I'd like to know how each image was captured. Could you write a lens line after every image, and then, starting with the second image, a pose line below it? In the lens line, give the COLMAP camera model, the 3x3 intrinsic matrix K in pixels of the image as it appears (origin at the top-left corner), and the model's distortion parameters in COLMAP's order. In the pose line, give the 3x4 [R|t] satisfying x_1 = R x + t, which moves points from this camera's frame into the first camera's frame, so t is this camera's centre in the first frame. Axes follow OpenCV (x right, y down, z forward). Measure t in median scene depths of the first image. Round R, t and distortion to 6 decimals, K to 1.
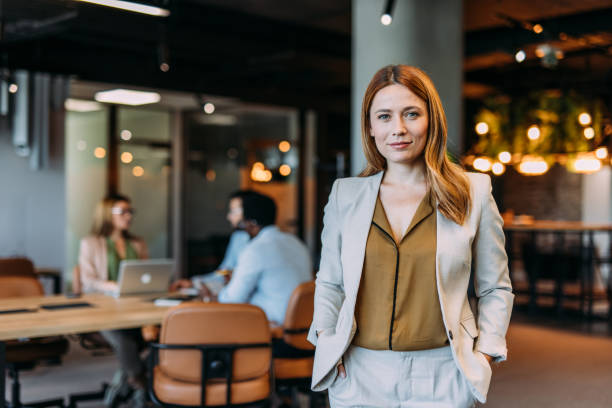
lens RADIAL K [[872.9, 0, 306.0], [0, 872.9, 204.0], [0, 0, 1]] dist [-0.001903, 0.015033]
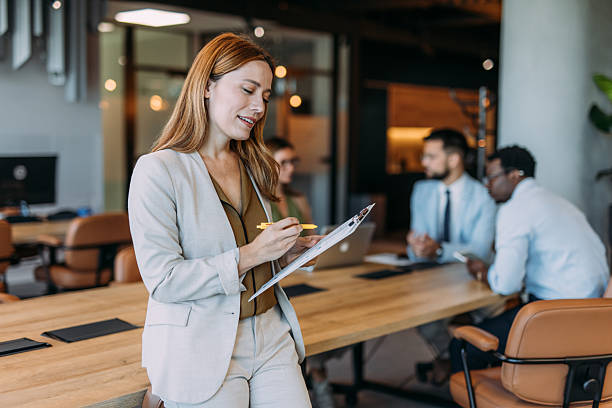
lens RADIAL K [[872.9, 0, 306.0], [0, 872.9, 204.0], [0, 0, 1]] dist [-0.001903, 0.015033]
pose [[0.995996, -0.001865, 0.089378, -0.179125], [-0.005603, 0.996515, 0.083222, -0.012596], [-0.089222, -0.083389, 0.992515, 0.130817]]
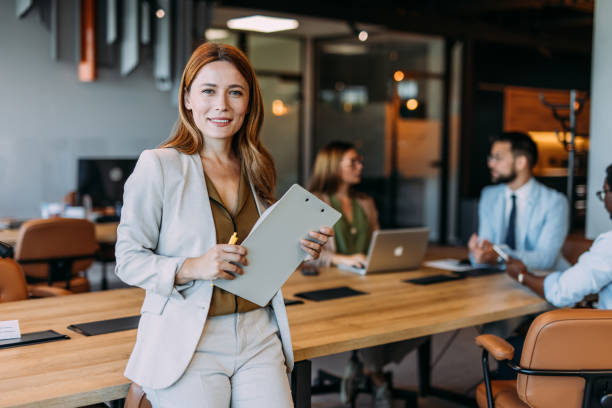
lens RADIAL K [[872.9, 0, 306.0], [0, 872.9, 204.0], [0, 0, 1]] dist [-0.001903, 0.015033]
pose [[0.997445, 0.010640, -0.070644, -0.130873], [-0.004993, 0.996811, 0.079645, -0.012508], [0.071266, -0.079089, 0.994317, 0.128169]]
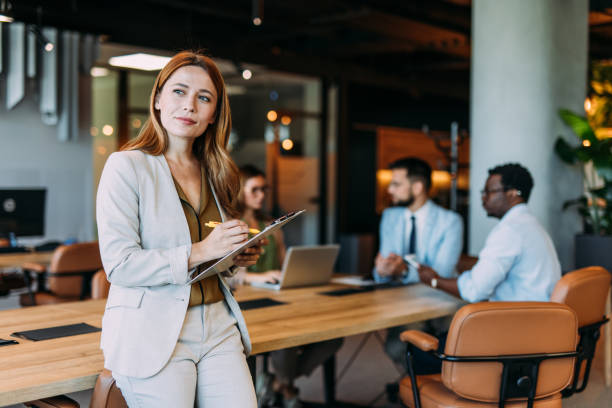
lens RADIAL K [[872.9, 0, 306.0], [0, 872.9, 204.0], [0, 0, 1]] dist [-0.001903, 0.015033]
pose [[0.996208, 0.001632, 0.086985, -0.161172], [-0.003945, 0.999643, 0.026423, 0.001585], [-0.086911, -0.026666, 0.995859, 0.102341]]
